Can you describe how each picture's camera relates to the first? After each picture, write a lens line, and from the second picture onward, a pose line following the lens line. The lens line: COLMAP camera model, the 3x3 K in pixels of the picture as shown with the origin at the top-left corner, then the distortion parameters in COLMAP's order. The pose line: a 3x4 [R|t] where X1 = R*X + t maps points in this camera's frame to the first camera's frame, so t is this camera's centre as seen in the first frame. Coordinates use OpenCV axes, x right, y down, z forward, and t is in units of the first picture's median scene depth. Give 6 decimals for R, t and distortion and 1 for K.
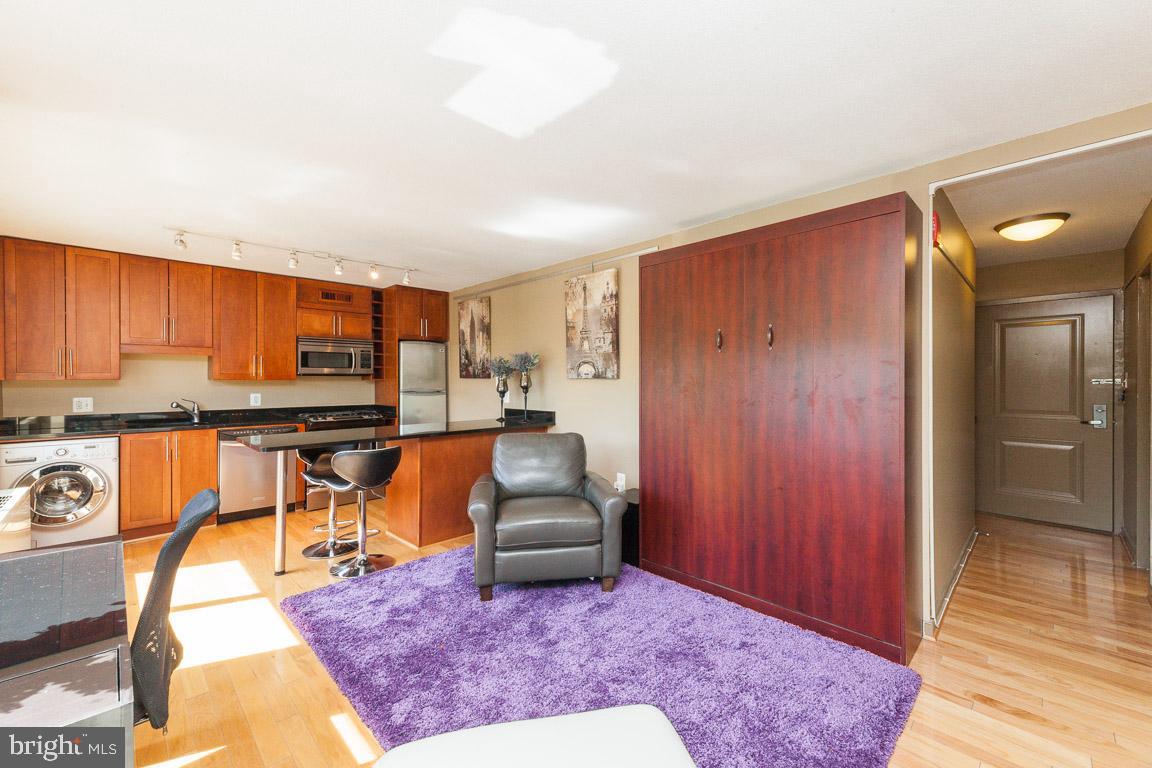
lens RADIAL K [[465.4, 0, 578.7], [0, 465.4, 382.1], [0, 0, 1]] dist [0.015923, -0.000146]
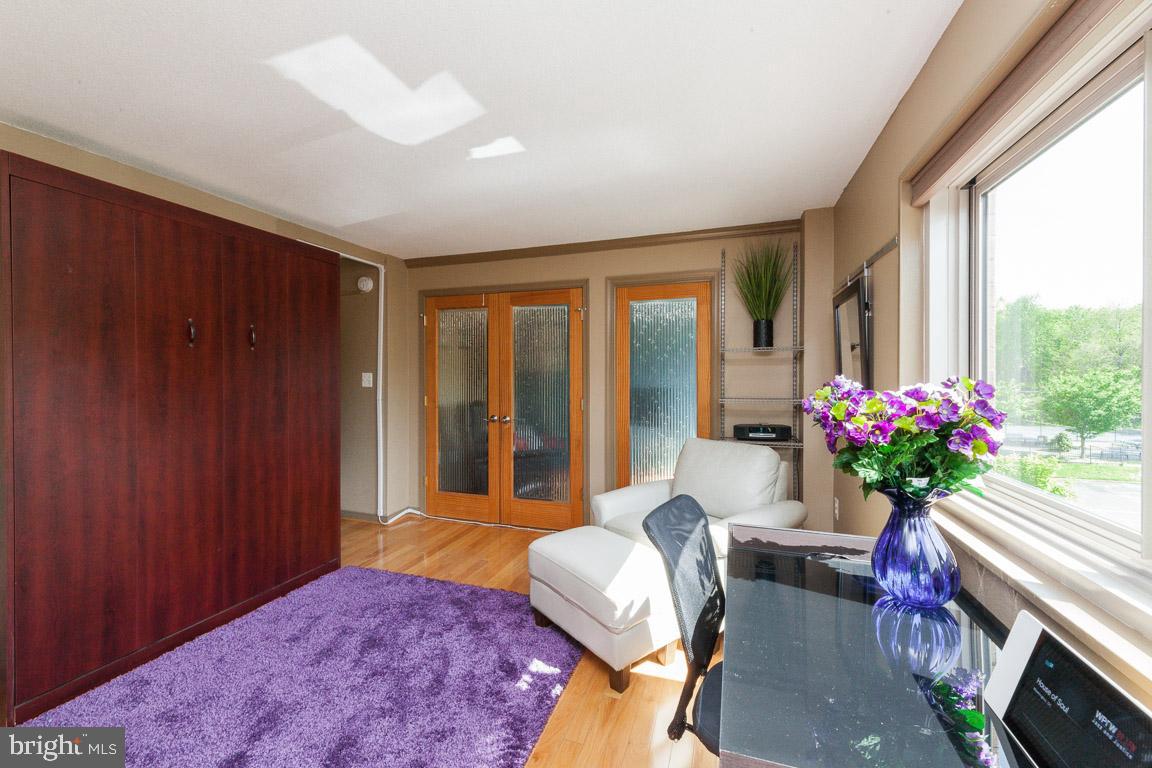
lens RADIAL K [[458.6, 0, 575.8], [0, 458.6, 371.8], [0, 0, 1]] dist [0.015111, -0.000064]
pose [[-0.434854, 0.005077, 0.900487, -0.487547], [-0.001674, 0.999978, -0.006446, -0.009026], [-0.900500, -0.004311, -0.434835, 0.487619]]
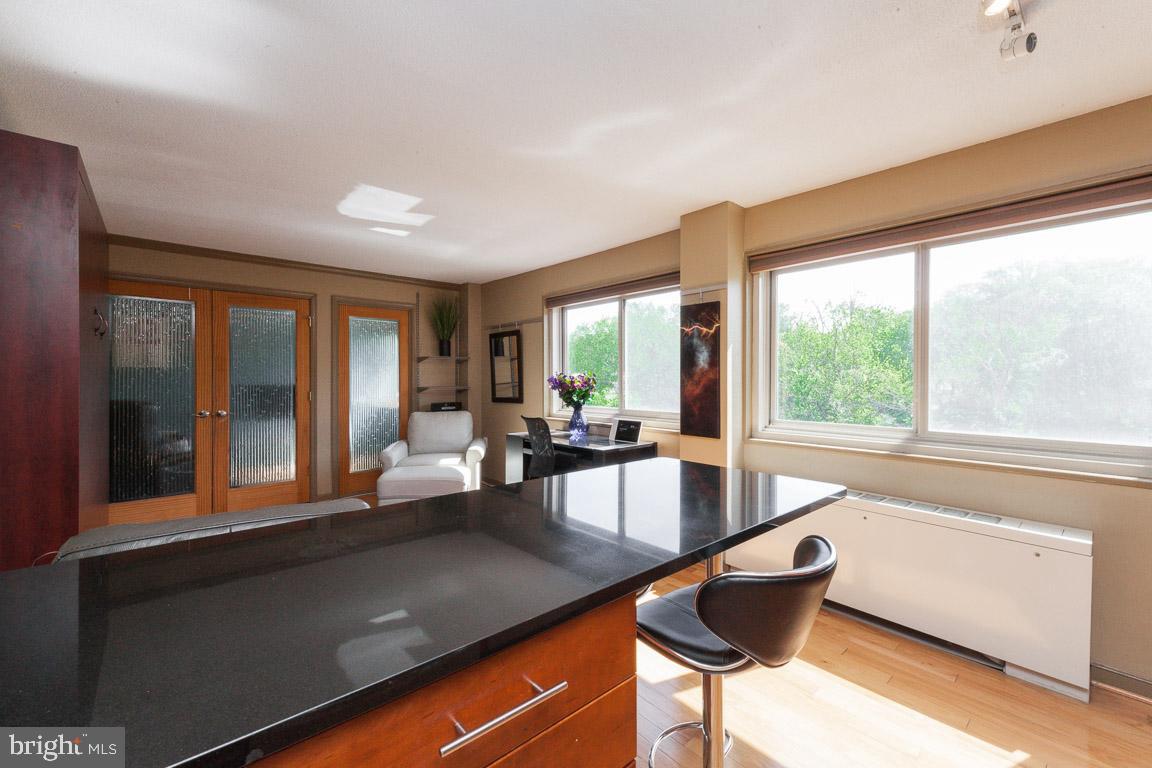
lens RADIAL K [[464.1, 0, 578.8], [0, 464.1, 378.3], [0, 0, 1]] dist [-0.000313, -0.000028]
pose [[-0.998743, -0.001486, 0.050111, -0.375127], [-0.001460, 0.999999, 0.000560, 0.005199], [-0.050112, 0.000486, -0.998744, 1.163080]]
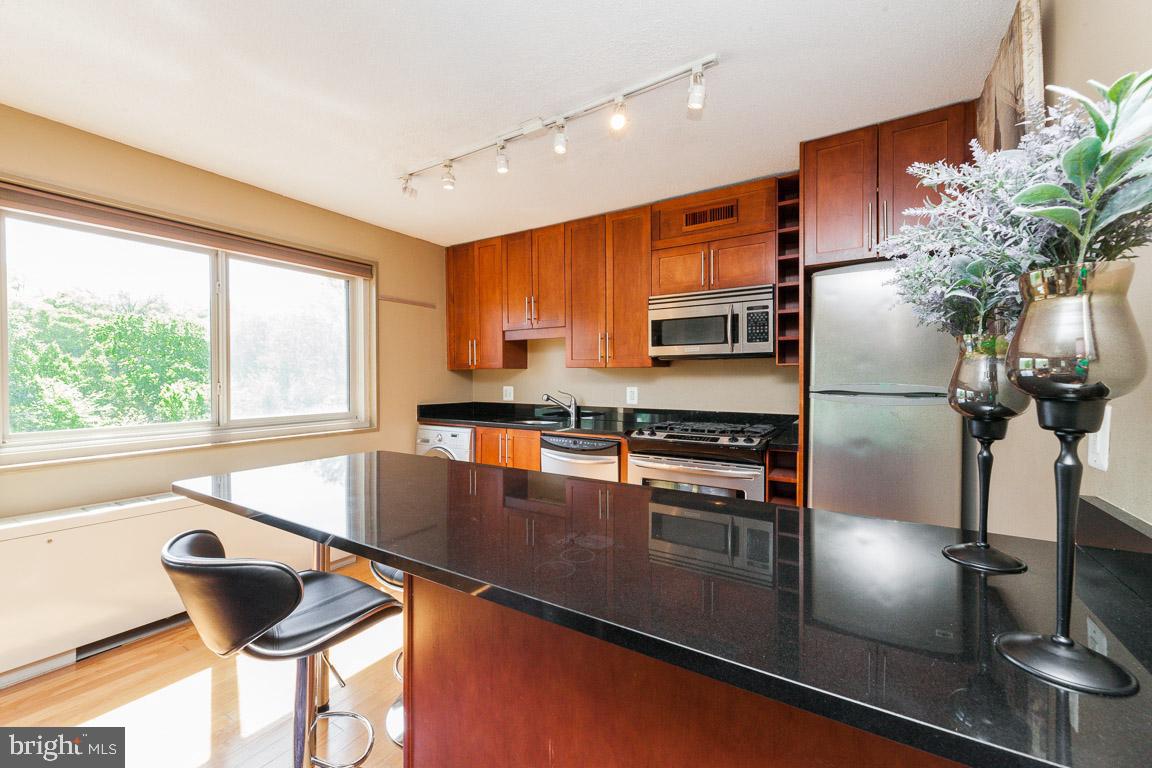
lens RADIAL K [[467.9, 0, 568.7], [0, 467.9, 384.6], [0, 0, 1]] dist [0.012148, -0.000104]
pose [[0.225355, 0.019373, -0.974084, -0.013828], [0.000187, 0.999801, 0.019928, 0.007698], [0.974277, -0.004673, 0.225306, 0.875322]]
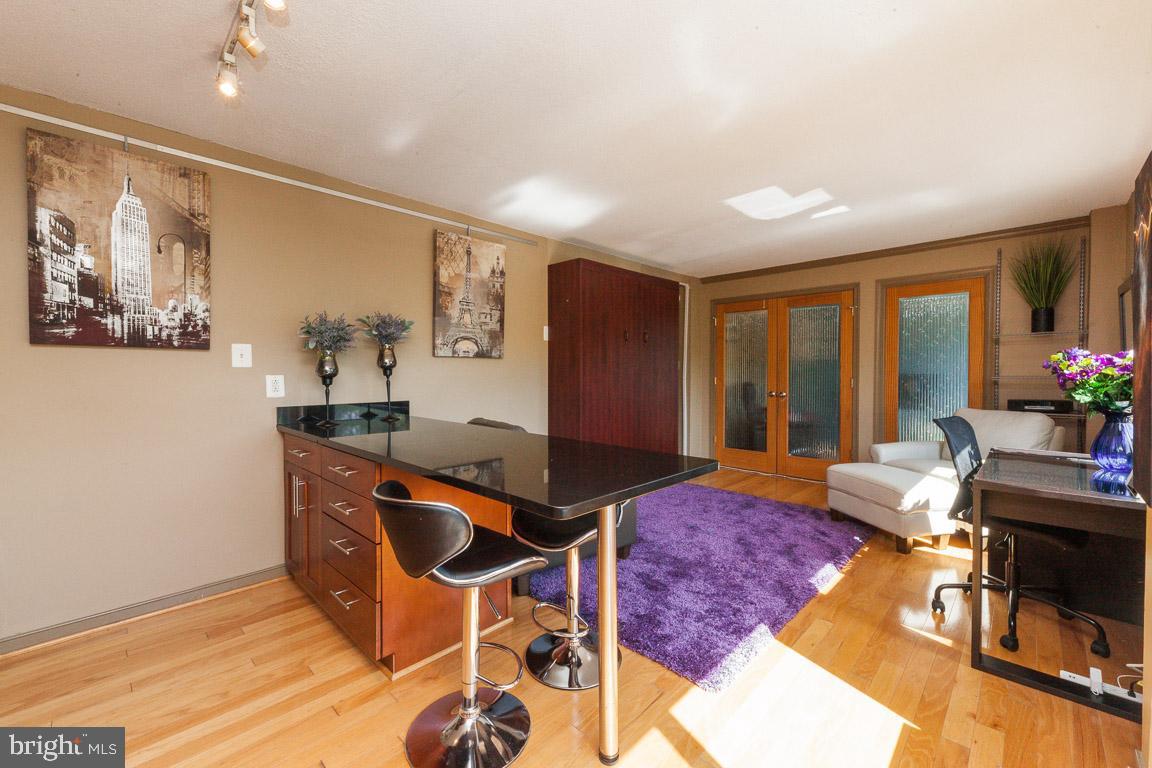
lens RADIAL K [[468.0, 0, 575.7], [0, 468.0, 380.4], [0, 0, 1]] dist [0.010209, -0.000462]
pose [[-0.014422, -0.021390, 0.999667, -0.830773], [0.000836, 0.999771, 0.021404, 0.016798], [-0.999896, 0.001145, -0.014401, 0.783906]]
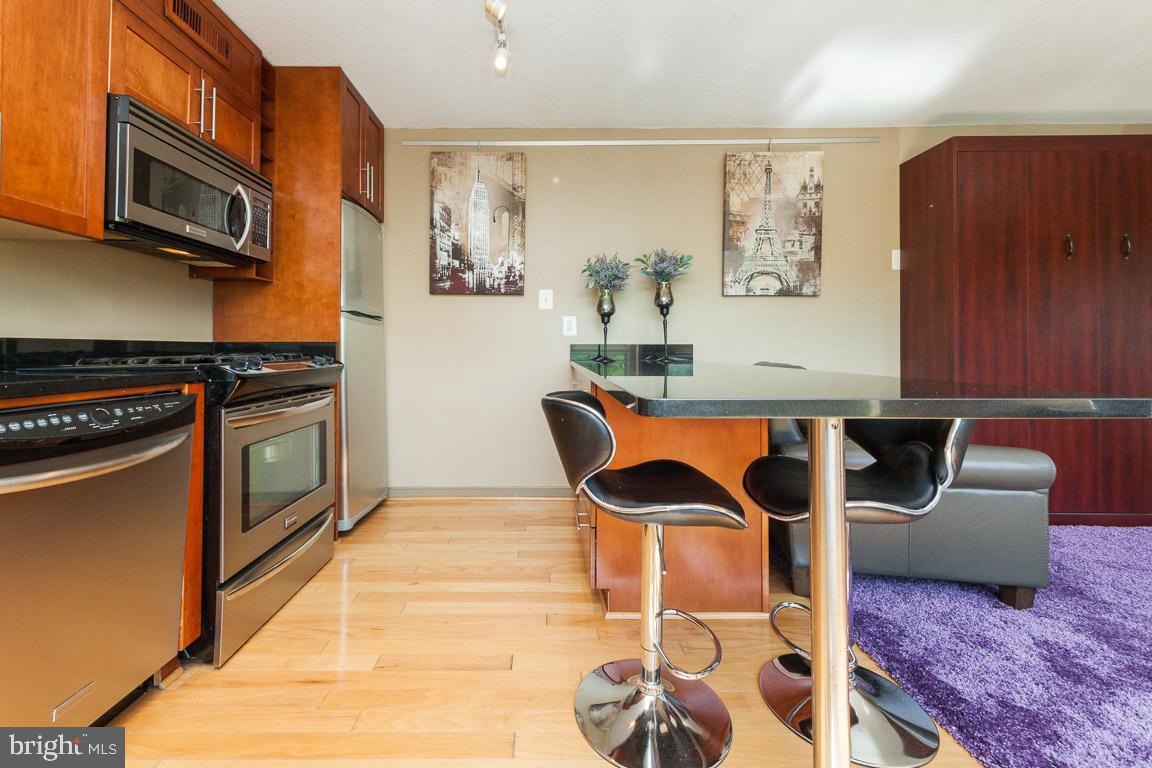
lens RADIAL K [[472.5, 0, 548.2], [0, 472.5, 345.7], [0, 0, 1]] dist [0.010312, -0.000576]
pose [[0.711769, 0.006643, 0.702382, -0.718609], [0.000315, 0.999952, -0.009777, 0.075356], [-0.702413, 0.007180, 0.711733, 0.690564]]
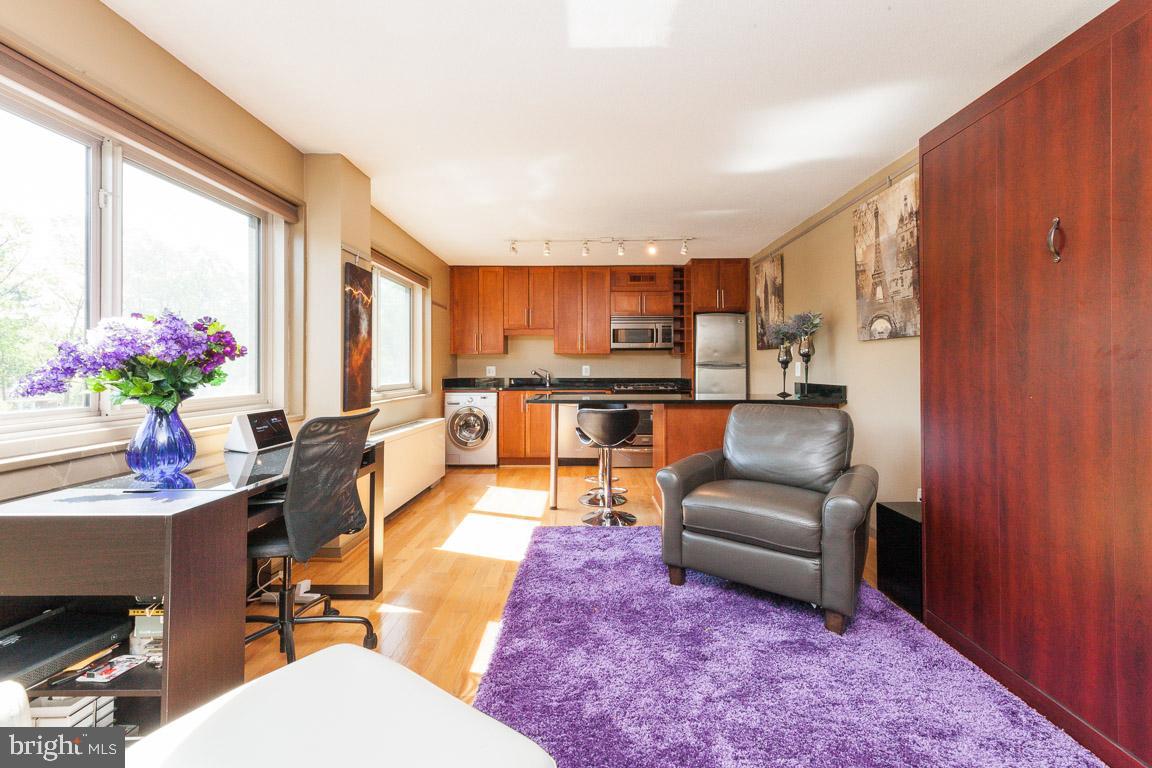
lens RADIAL K [[464.7, 0, 583.7], [0, 464.7, 365.0], [0, 0, 1]] dist [0.015658, -0.000329]
pose [[0.706339, -0.004332, -0.707861, 0.197677], [-0.001726, 0.999968, -0.007842, 0.037769], [0.707872, 0.006760, 0.706309, 0.160296]]
